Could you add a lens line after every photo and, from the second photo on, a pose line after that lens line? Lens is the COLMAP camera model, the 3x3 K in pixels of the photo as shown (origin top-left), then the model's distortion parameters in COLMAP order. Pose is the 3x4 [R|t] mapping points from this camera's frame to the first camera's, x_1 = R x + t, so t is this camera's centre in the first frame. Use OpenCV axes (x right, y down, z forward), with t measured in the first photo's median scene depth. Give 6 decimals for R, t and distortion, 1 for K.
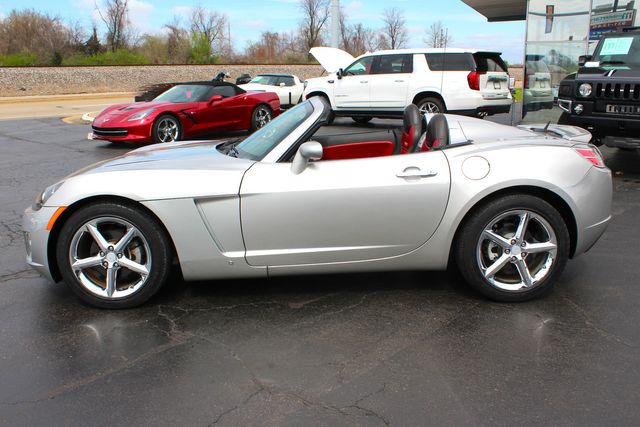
lens RADIAL K [[623.1, 0, 335.2], [0, 623.1, 259.2], [0, 0, 1]] dist [-0.085644, 0.000000]
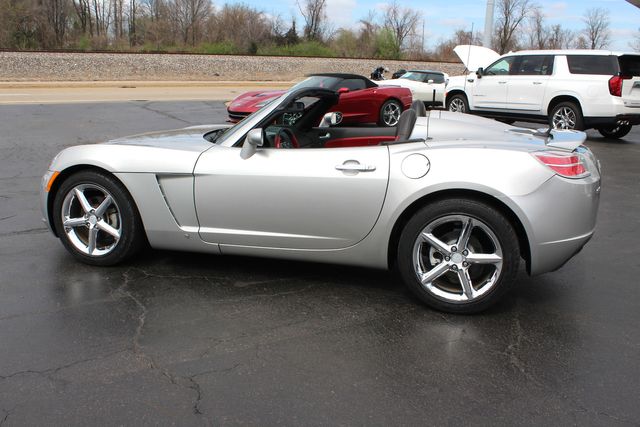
lens RADIAL K [[623.1, 0, 336.6], [0, 623.1, 242.5], [0, 0, 1]] dist [-0.085644, 0.000000]
pose [[0.946561, 0.116344, -0.300808, 0.386924], [-0.122836, 0.992423, -0.002690, -0.012561], [0.298216, 0.039496, 0.953681, 0.051899]]
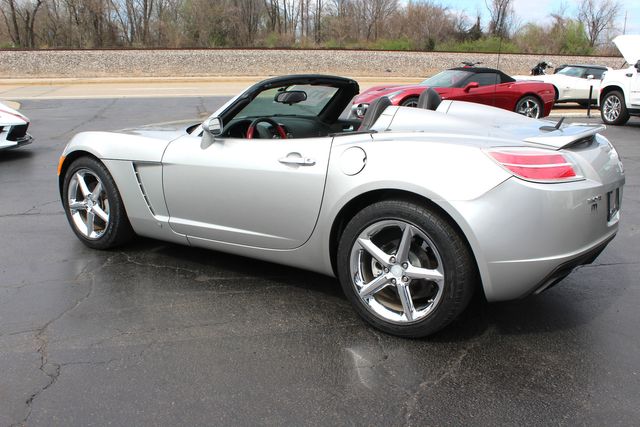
lens RADIAL K [[623.1, 0, 322.0], [0, 623.1, 243.6], [0, 0, 1]] dist [-0.085644, 0.000000]
pose [[0.792481, 0.184021, -0.581473, 0.651588], [-0.189138, 0.980544, 0.052544, -0.070158], [0.579829, 0.068338, 0.811867, 0.289164]]
